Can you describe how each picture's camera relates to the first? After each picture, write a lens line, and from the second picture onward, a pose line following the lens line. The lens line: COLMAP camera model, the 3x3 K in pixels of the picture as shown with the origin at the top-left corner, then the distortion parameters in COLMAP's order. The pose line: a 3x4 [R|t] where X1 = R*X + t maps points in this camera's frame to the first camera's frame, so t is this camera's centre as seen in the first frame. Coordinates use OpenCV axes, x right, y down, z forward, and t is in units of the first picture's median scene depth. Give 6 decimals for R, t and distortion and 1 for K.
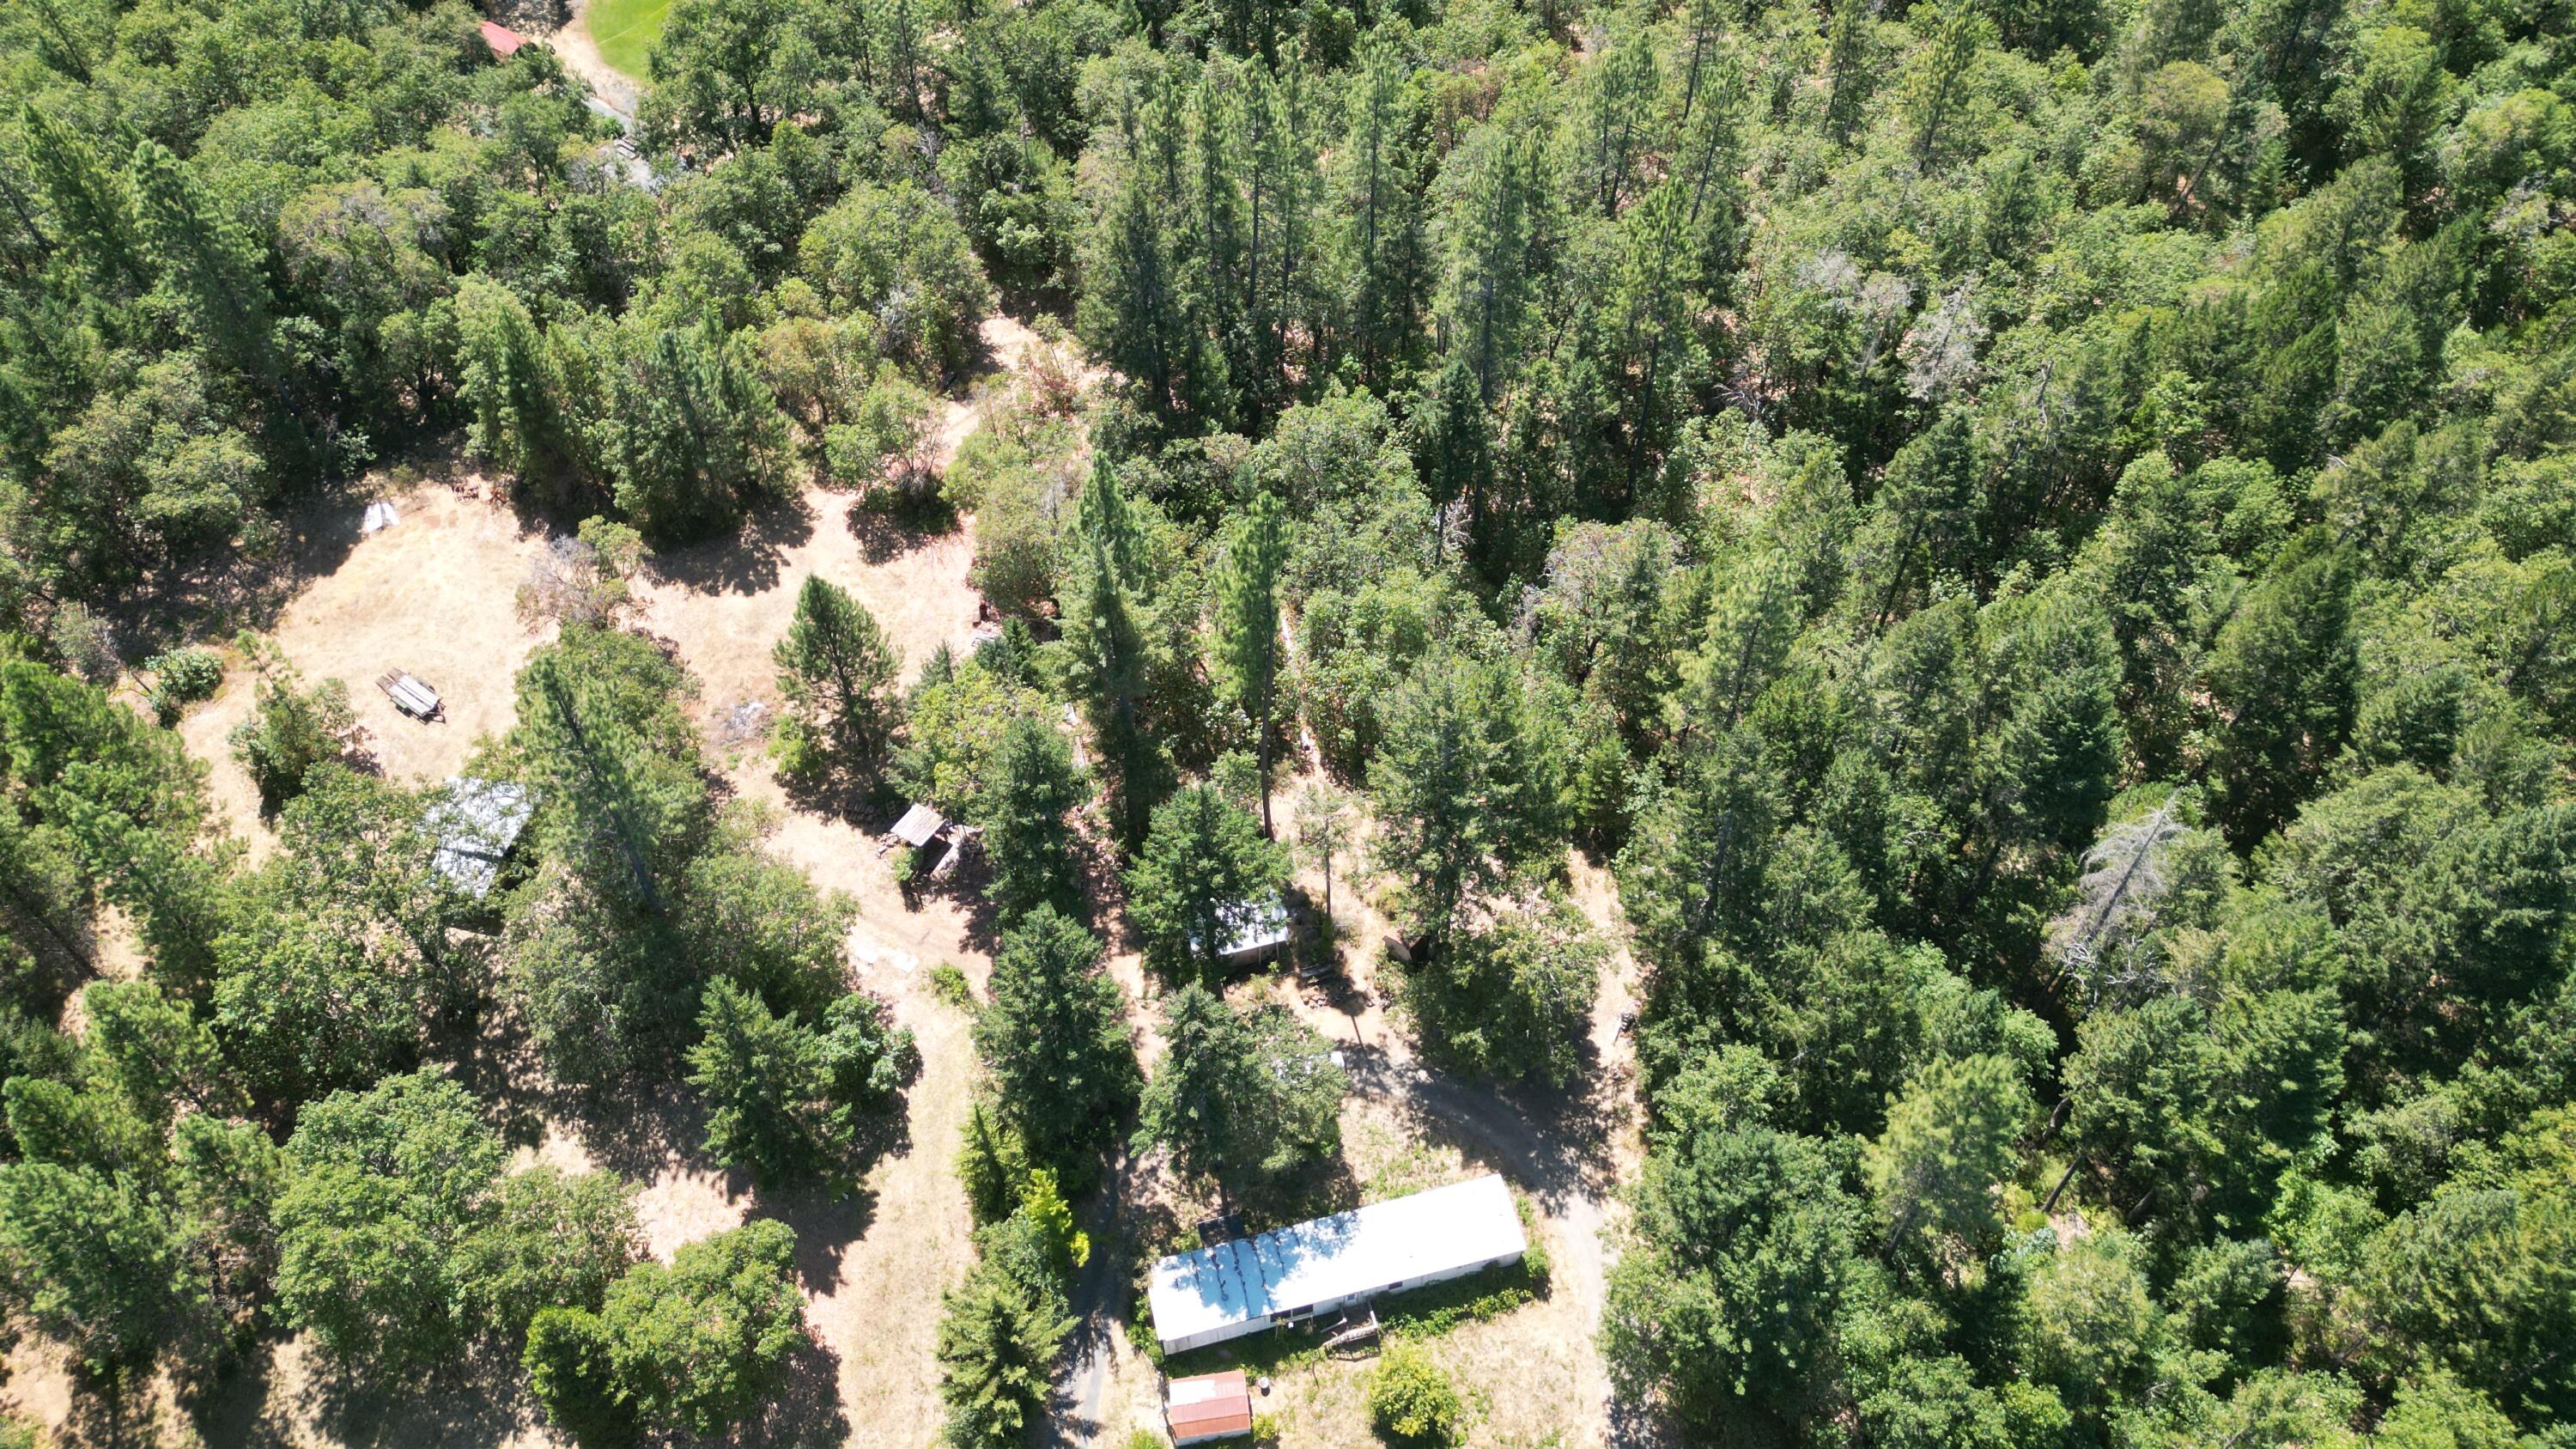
lens RADIAL K [[1808.9, 0, 1279.7], [0, 1808.9, 717.4], [0, 0, 1]] dist [0.059724, -0.057651]
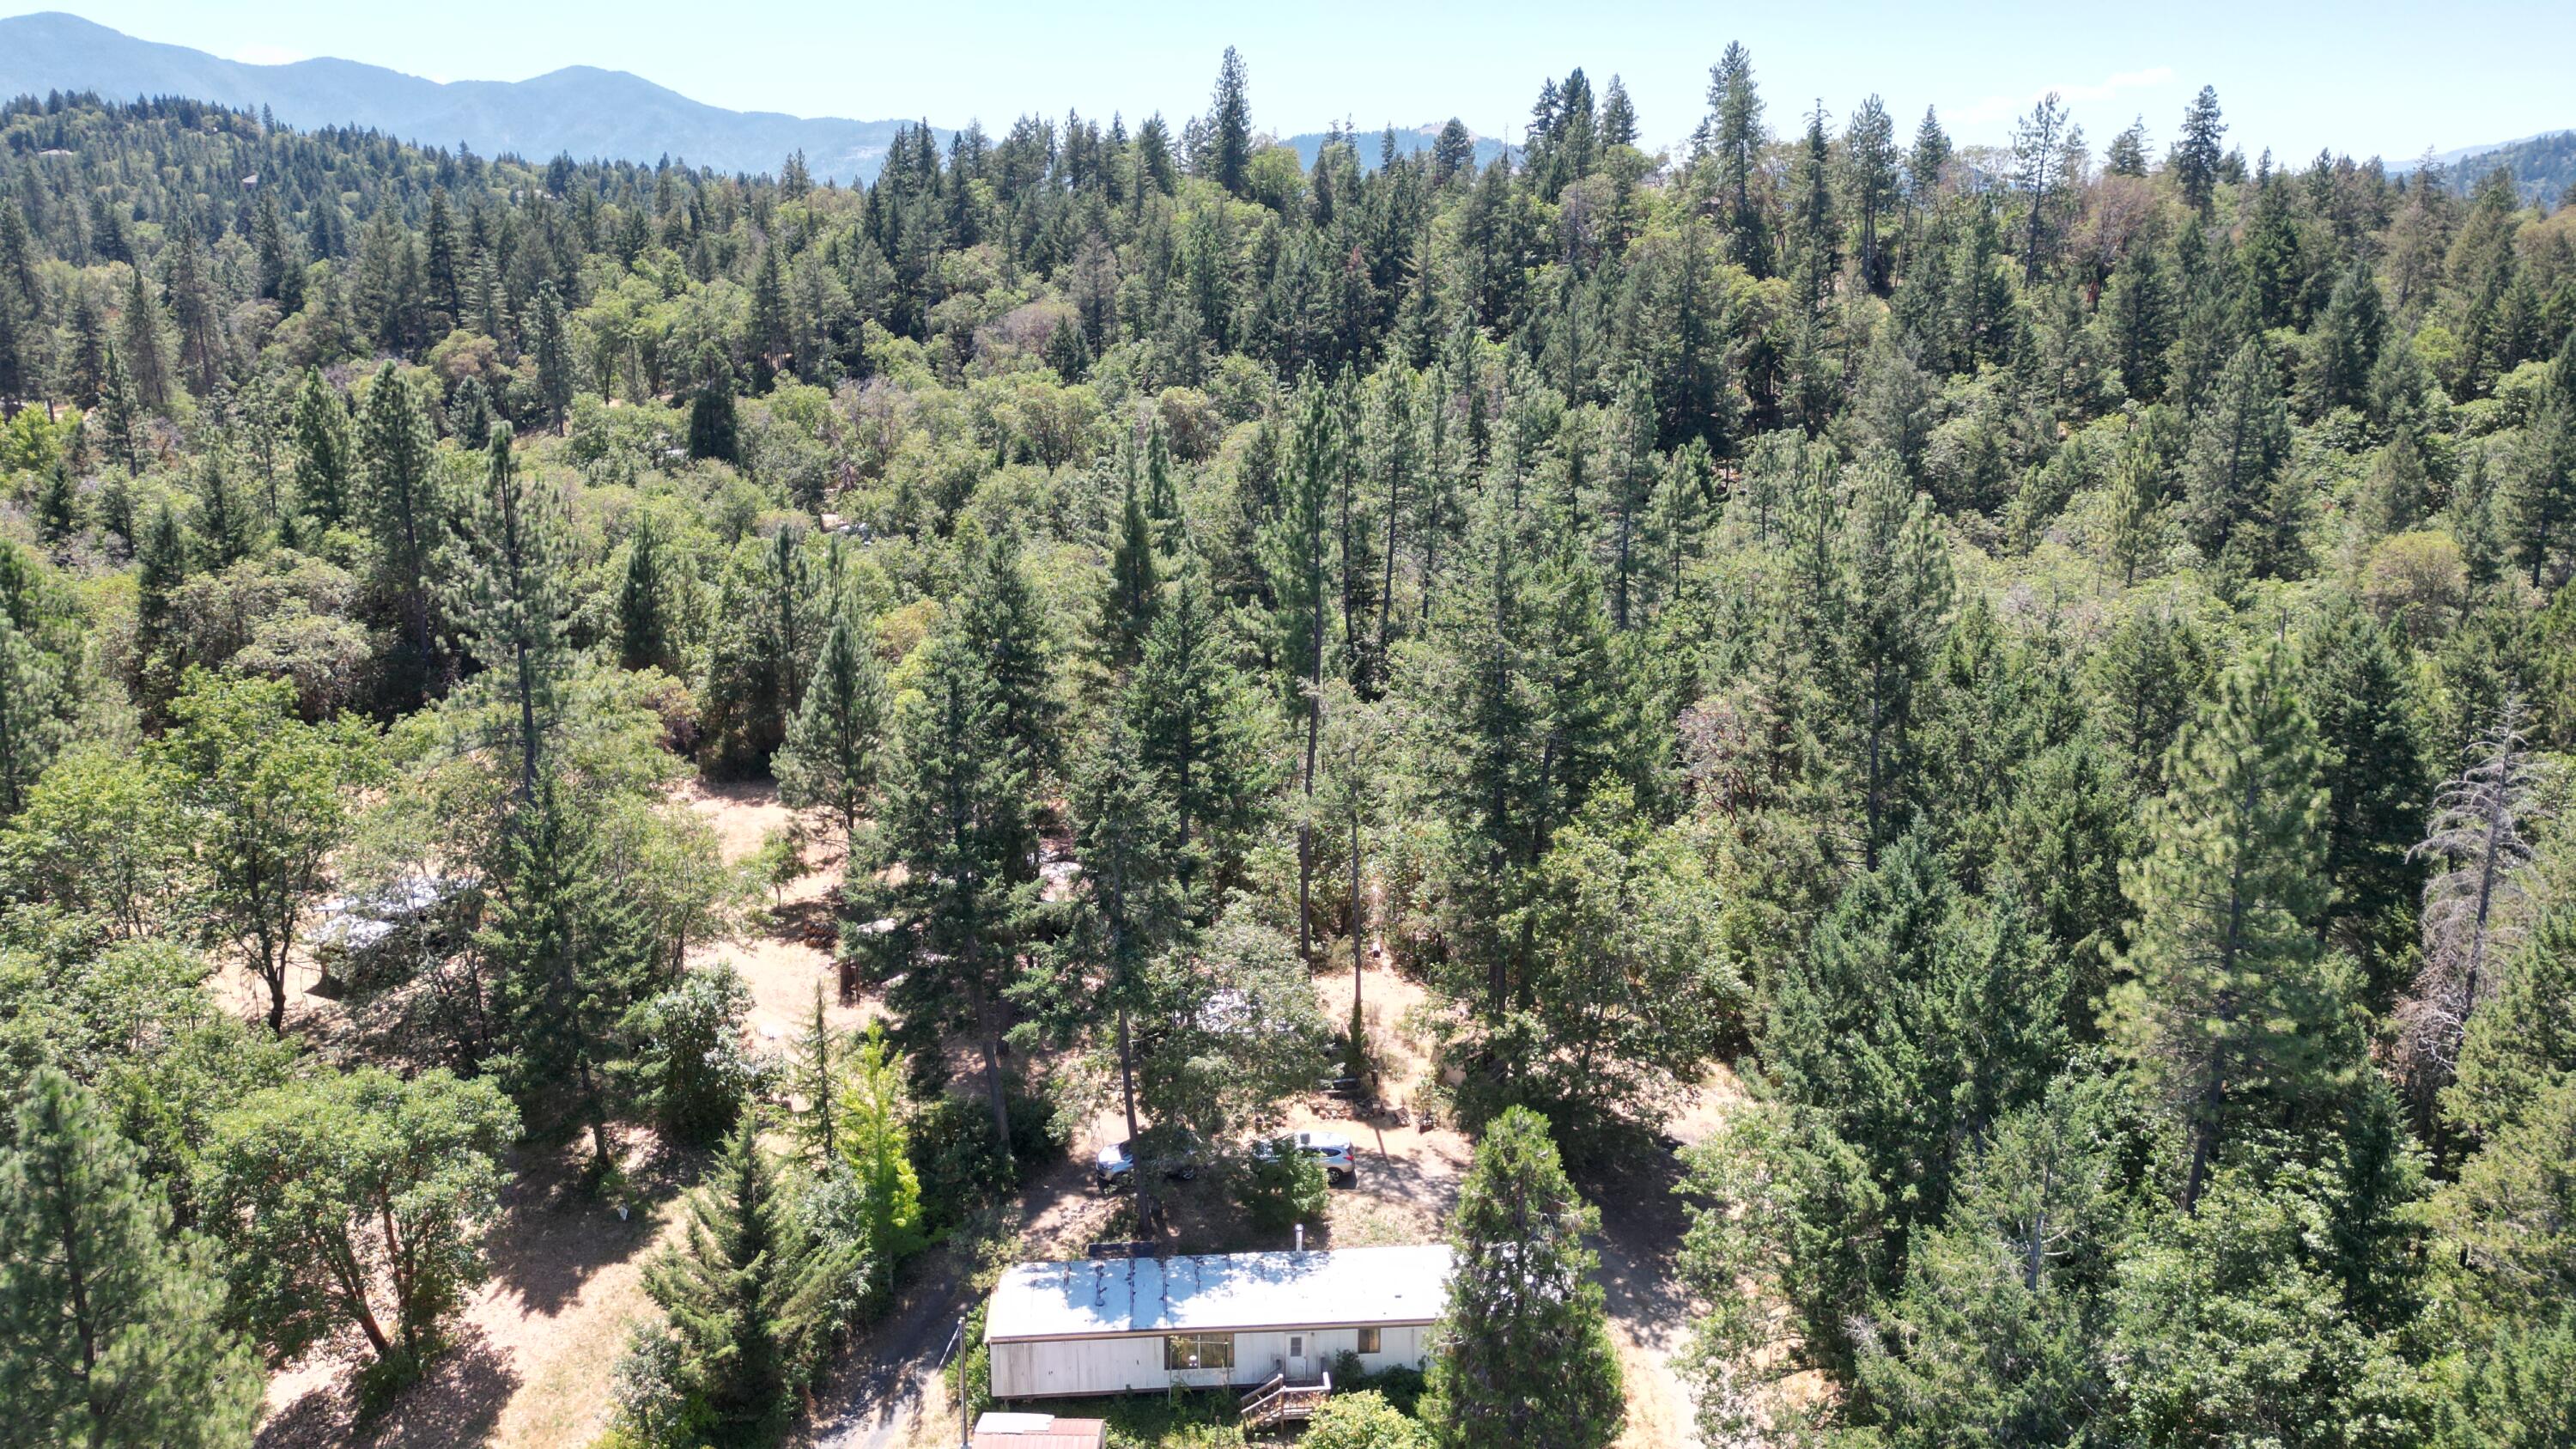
lens RADIAL K [[1808.9, 0, 1283.4], [0, 1808.9, 722.4], [0, 0, 1]] dist [0.059724, -0.057651]
pose [[0.985040, 0.057280, -0.162528, 0.116764], [-0.142826, 0.799080, -0.584014, 0.486965], [0.096421, 0.598490, 0.795307, 0.348766]]
